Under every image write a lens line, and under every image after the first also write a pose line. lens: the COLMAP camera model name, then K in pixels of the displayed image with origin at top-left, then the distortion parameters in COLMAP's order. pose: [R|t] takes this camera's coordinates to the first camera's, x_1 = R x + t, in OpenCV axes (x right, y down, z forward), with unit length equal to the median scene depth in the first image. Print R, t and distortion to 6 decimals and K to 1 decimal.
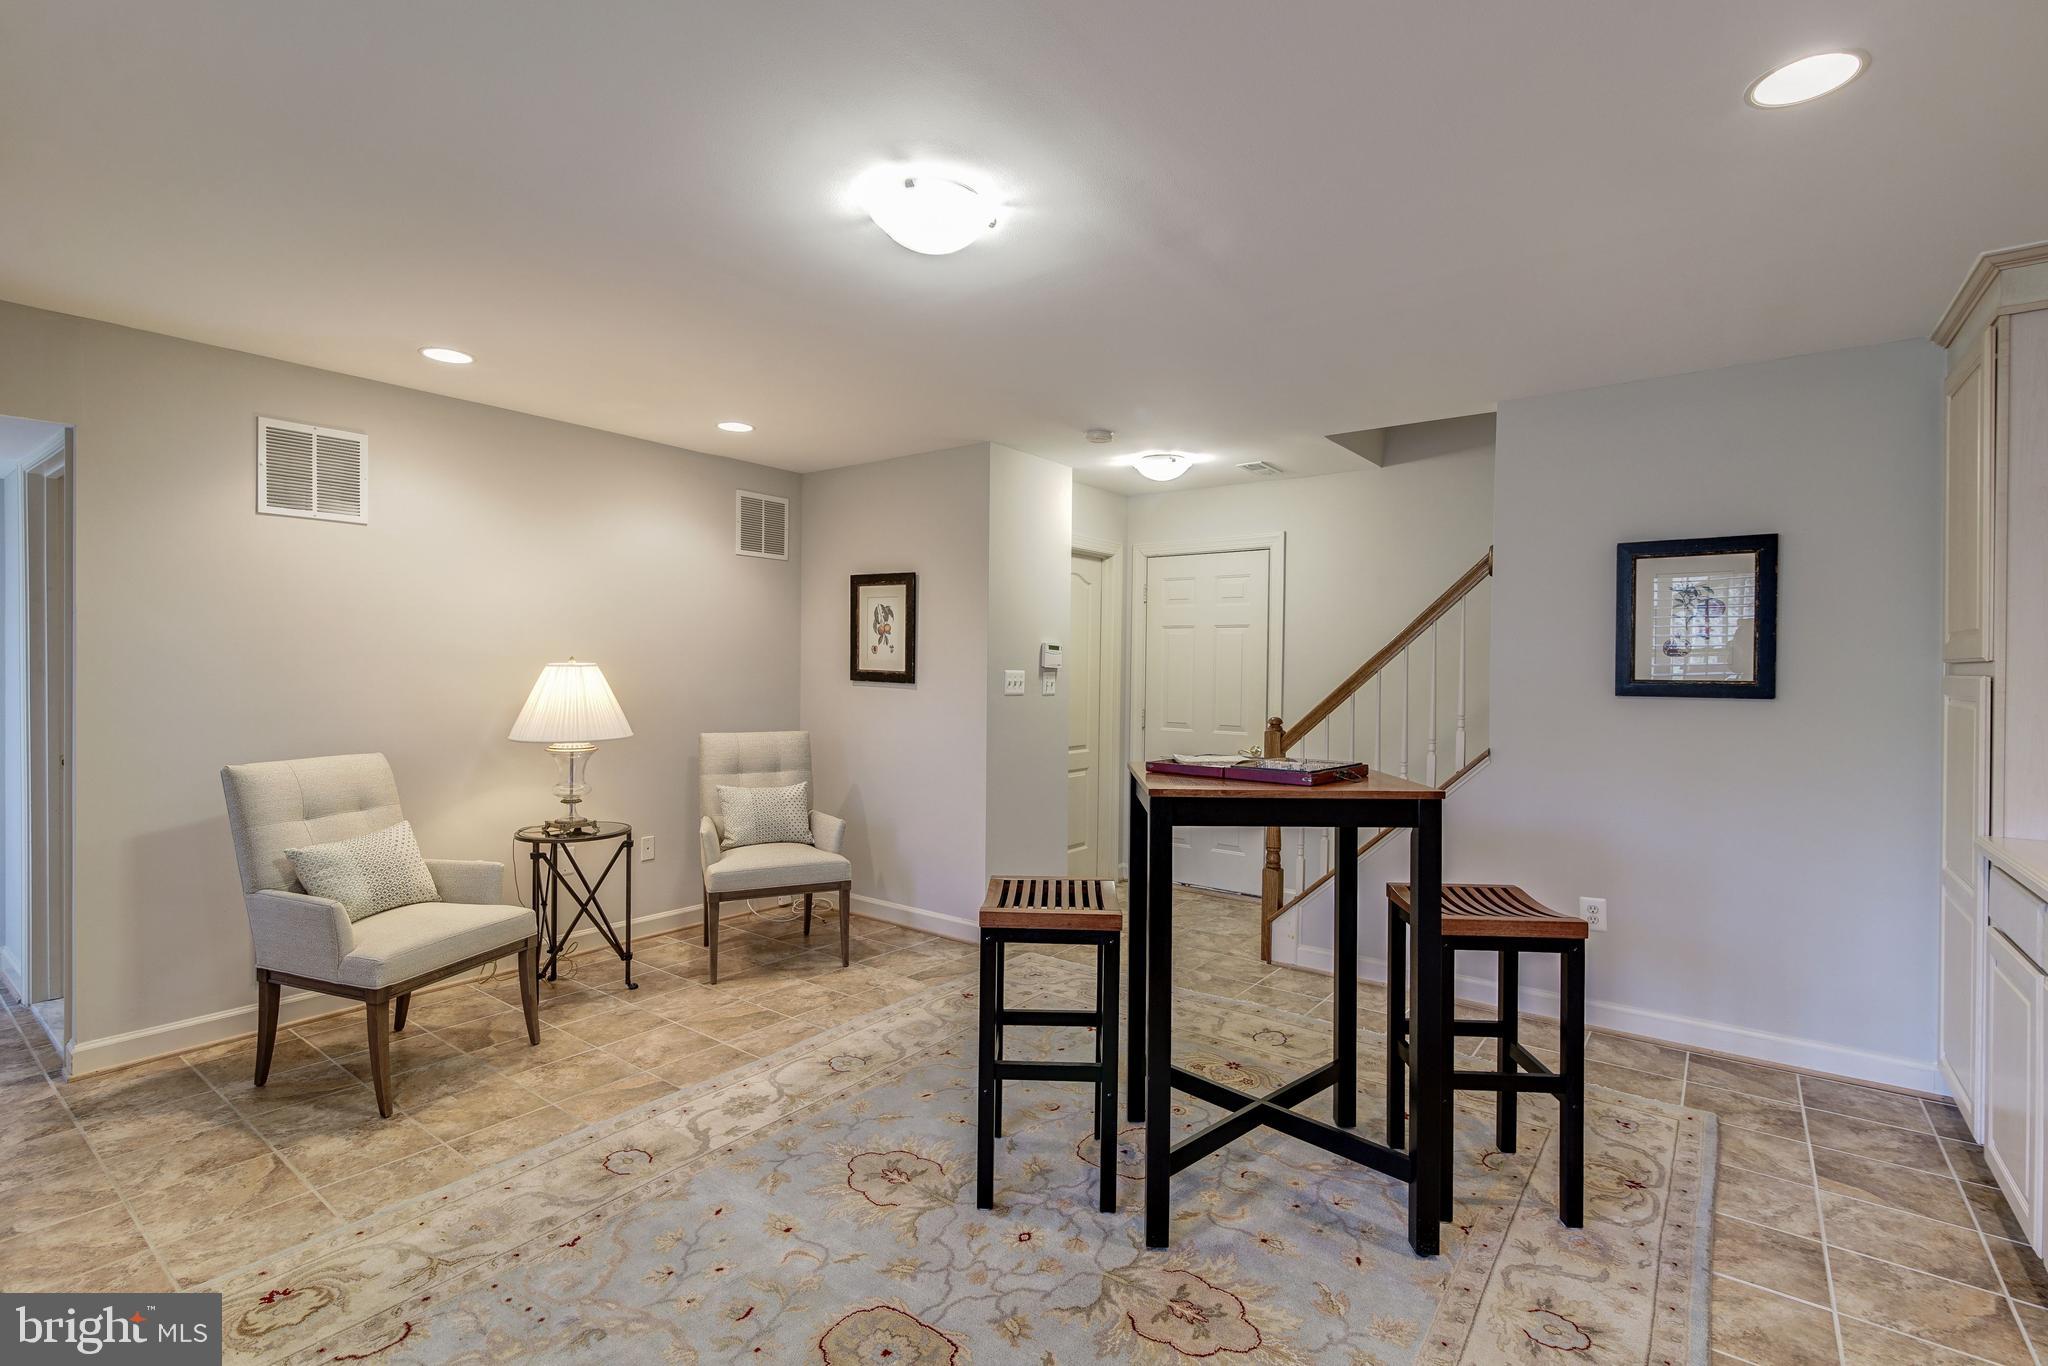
lens RADIAL K [[950.6, 0, 1020.4], [0, 950.6, 664.0], [0, 0, 1]] dist [0.002356, 0.001030]
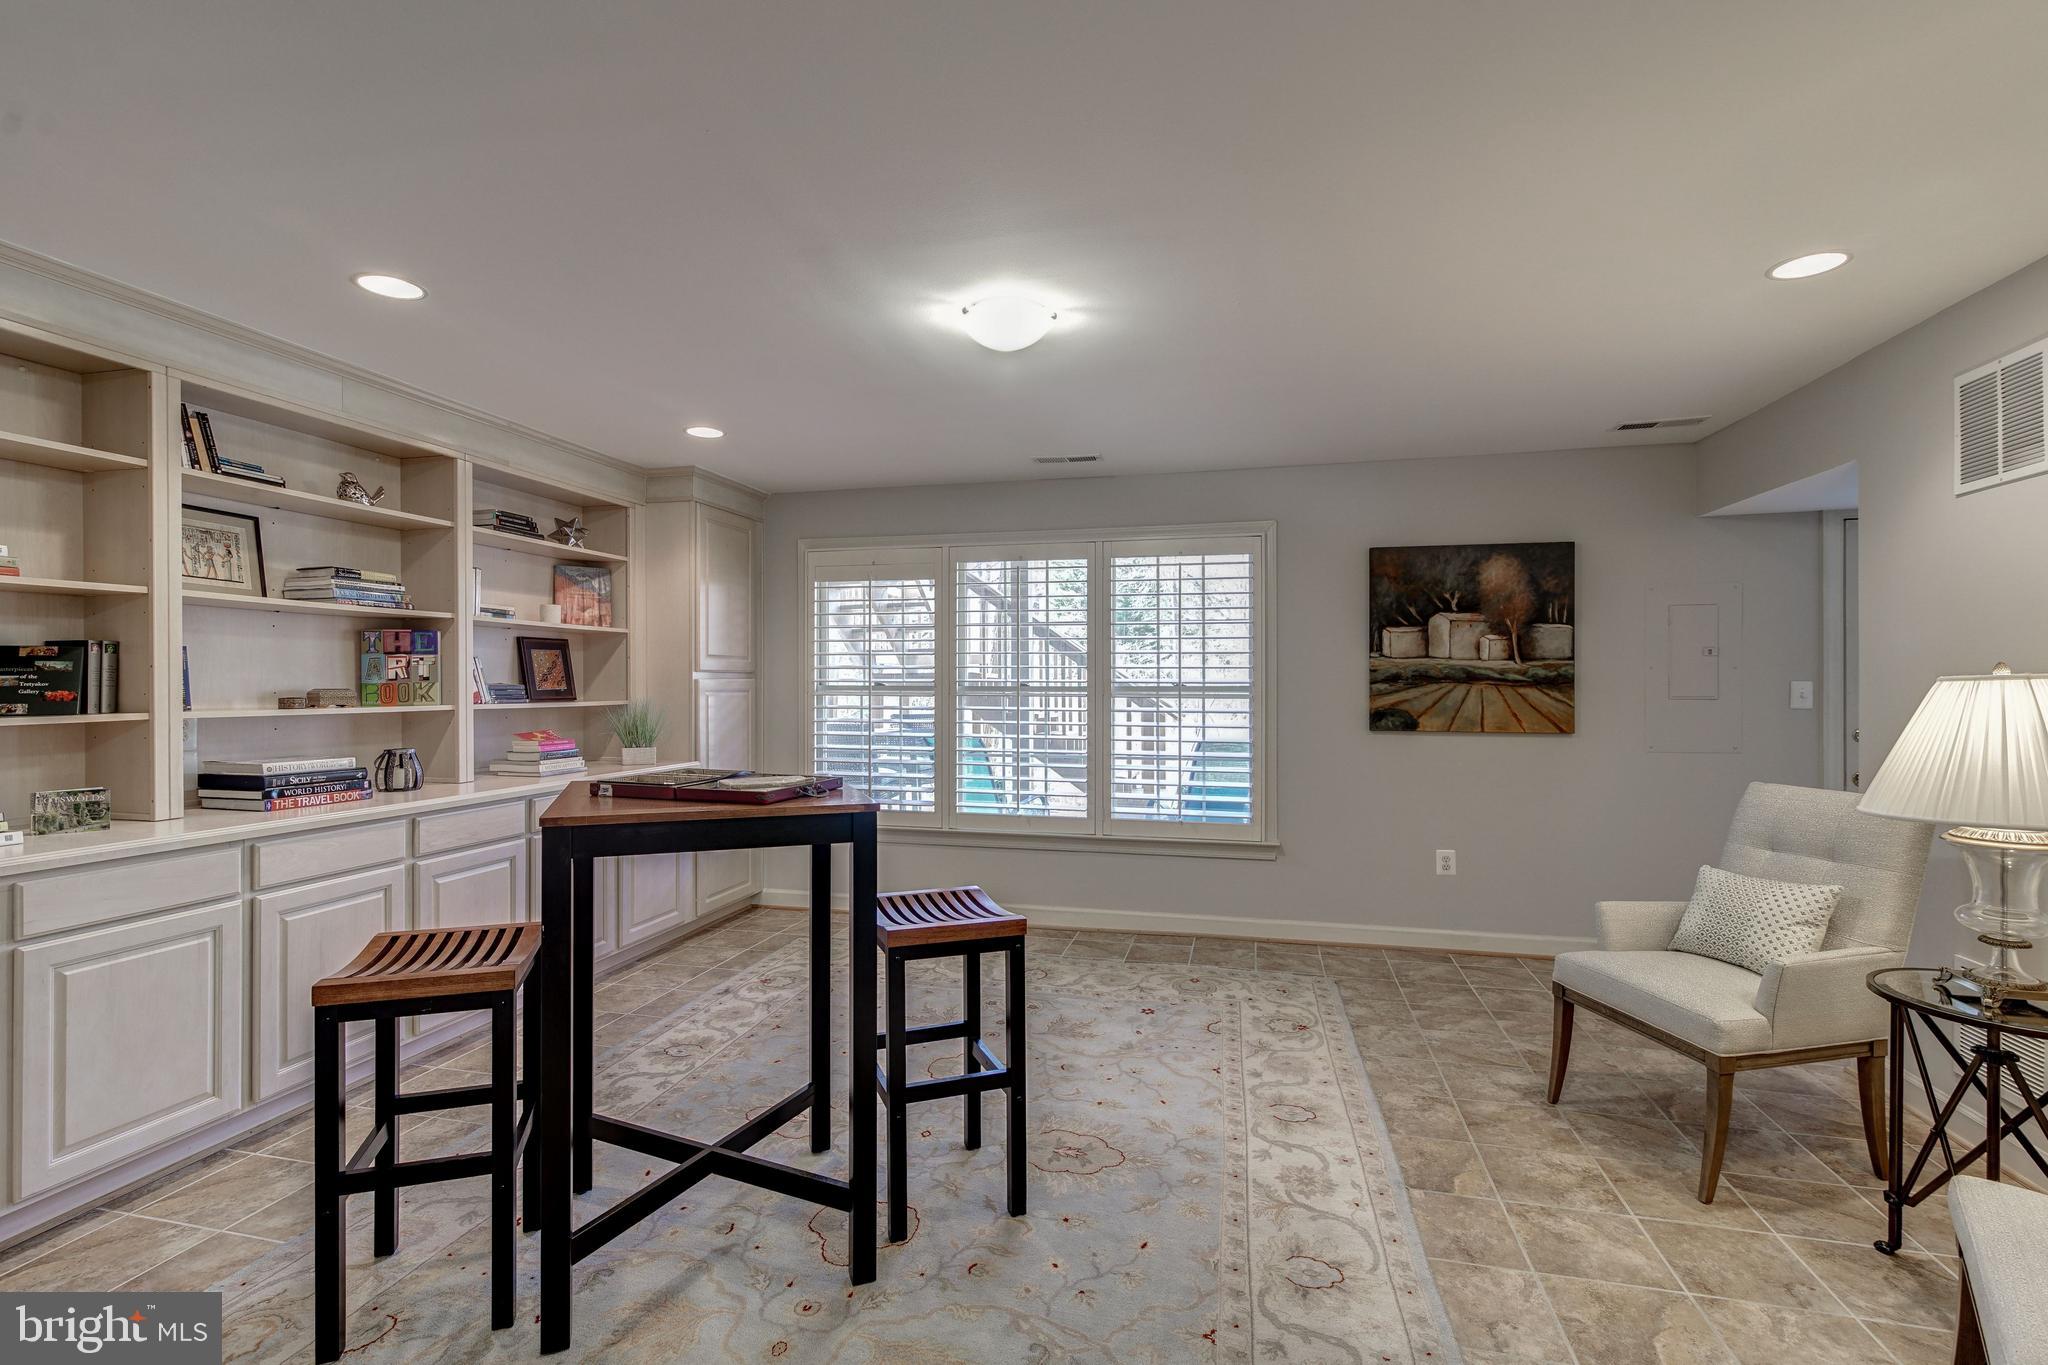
lens RADIAL K [[950.6, 0, 1019.8], [0, 950.6, 688.7], [0, 0, 1]] dist [0.002356, 0.001030]
pose [[-0.916568, -0.001448, -0.399876, 0.296093], [-0.005508, 0.999944, 0.009003, 0.002845], [0.399841, 0.010454, -0.916525, 1.643126]]
